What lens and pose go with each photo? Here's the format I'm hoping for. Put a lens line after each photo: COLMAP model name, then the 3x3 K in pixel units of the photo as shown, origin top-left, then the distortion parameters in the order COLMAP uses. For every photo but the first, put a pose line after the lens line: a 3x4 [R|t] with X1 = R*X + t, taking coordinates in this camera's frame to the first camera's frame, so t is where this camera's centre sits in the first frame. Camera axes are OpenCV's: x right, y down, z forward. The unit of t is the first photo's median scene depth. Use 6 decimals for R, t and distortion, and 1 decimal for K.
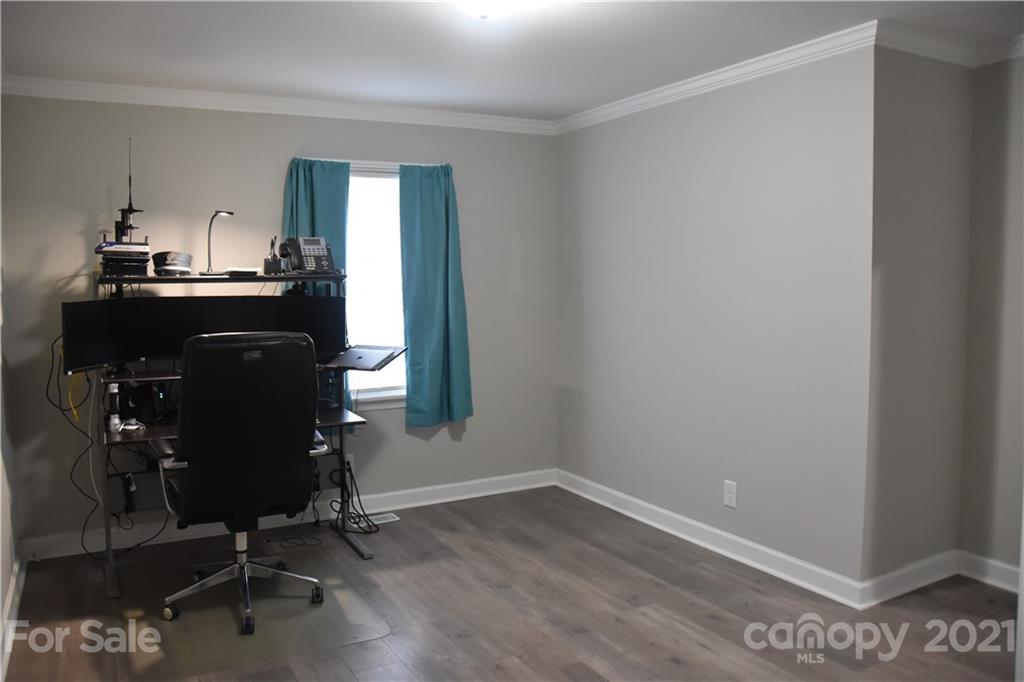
lens RADIAL K [[807.2, 0, 509.0], [0, 807.2, 312.8], [0, 0, 1]] dist [-0.171429, 0.170459]
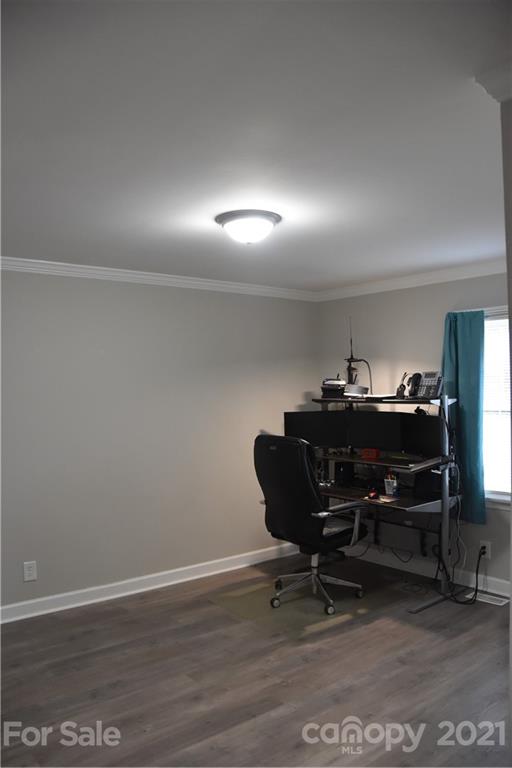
lens RADIAL K [[605.4, 0, 256.0], [0, 605.4, 384.0], [0, 0, 1]] dist [-0.171429, 0.170459]
pose [[0.183490, -0.000173, -0.983021, 0.761209], [-0.034094, 0.999397, -0.006540, -0.061048], [0.982430, 0.034716, 0.183374, 0.551817]]
